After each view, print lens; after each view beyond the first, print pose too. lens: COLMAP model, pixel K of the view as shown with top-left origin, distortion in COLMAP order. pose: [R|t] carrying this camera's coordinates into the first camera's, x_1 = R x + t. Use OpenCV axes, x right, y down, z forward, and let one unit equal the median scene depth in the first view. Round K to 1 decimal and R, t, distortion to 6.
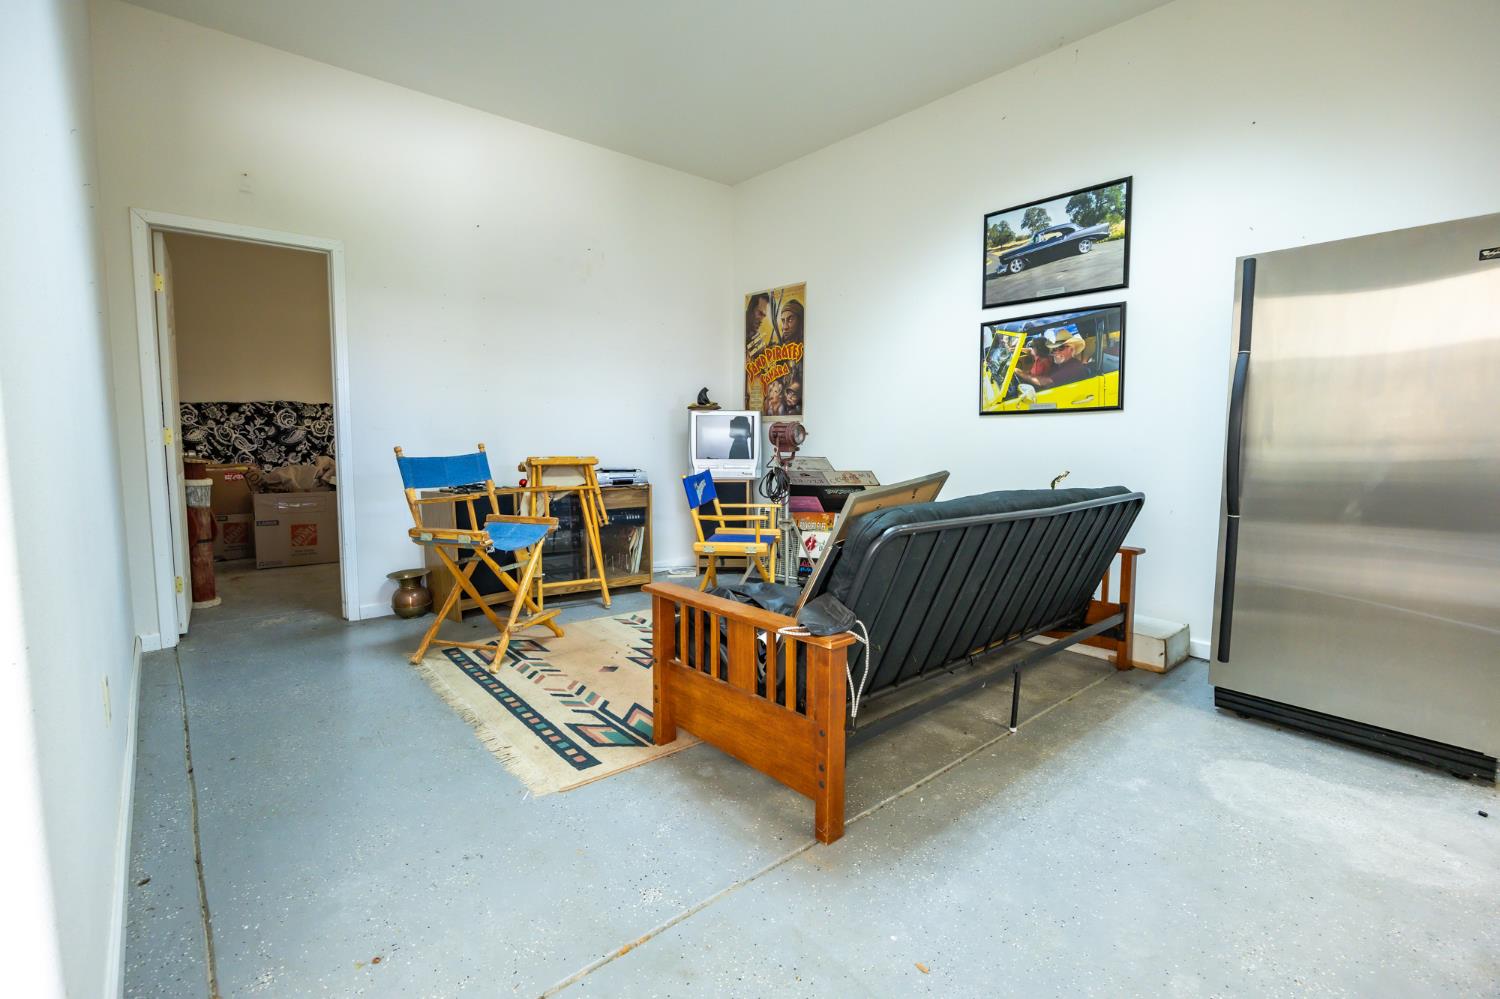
lens RADIAL K [[687.7, 0, 762.8], [0, 687.7, 500.5], [0, 0, 1]] dist [-0.020721, 0.001049]
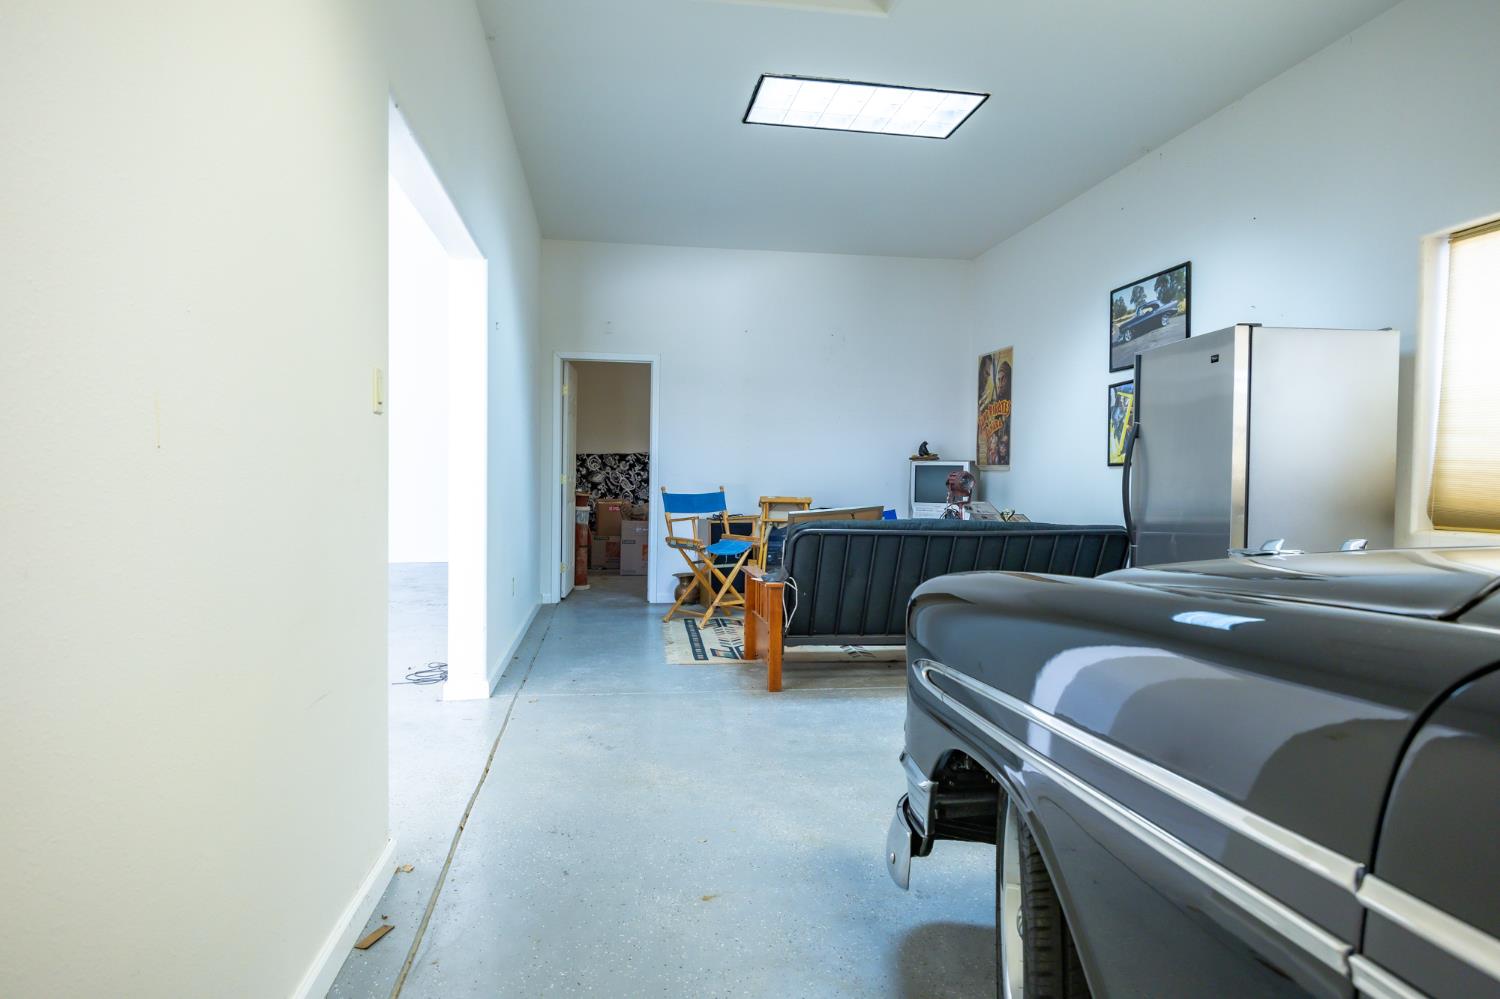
lens RADIAL K [[887.8, 0, 747.6], [0, 887.8, 497.7], [0, 0, 1]] dist [-0.029315, -0.000448]
pose [[0.838798, 0.019633, -0.544088, 0.618207], [-0.061284, 0.996403, -0.058525, 0.046849], [0.540982, 0.082435, 0.836984, -0.521801]]
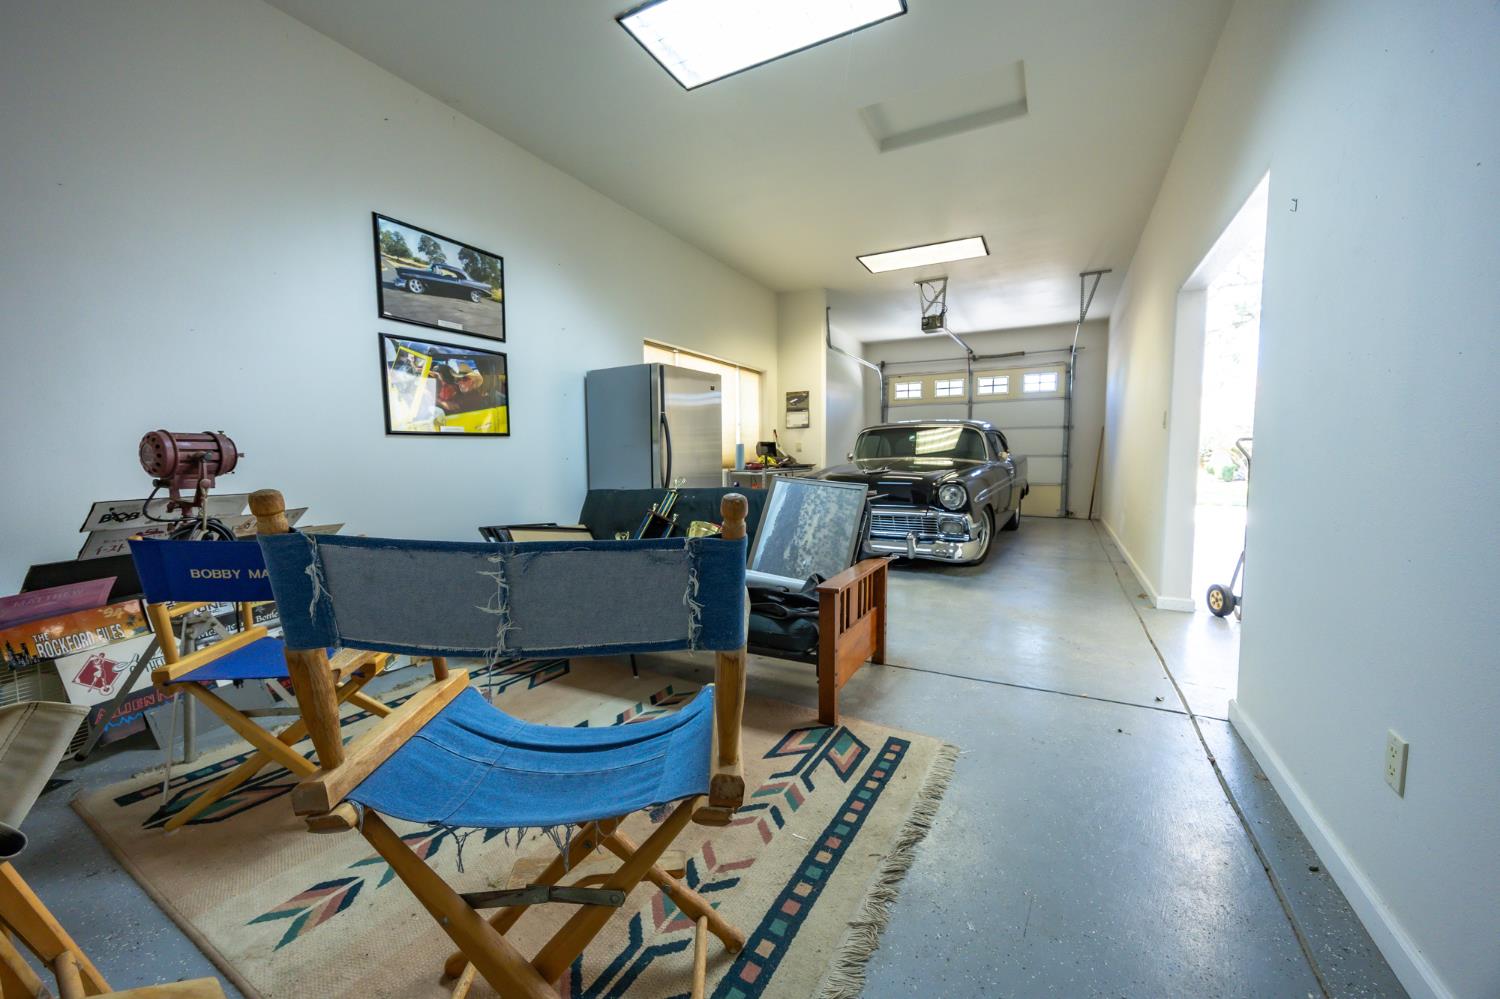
lens RADIAL K [[587.0, 0, 741.9], [0, 587.0, 496.0], [0, 0, 1]] dist [0.007126, 0.000039]
pose [[-0.341358, -0.057981, 0.938143, -0.588919], [0.100794, 0.990082, 0.097866, -0.074344], [-0.934513, 0.127966, -0.332128, 0.847849]]
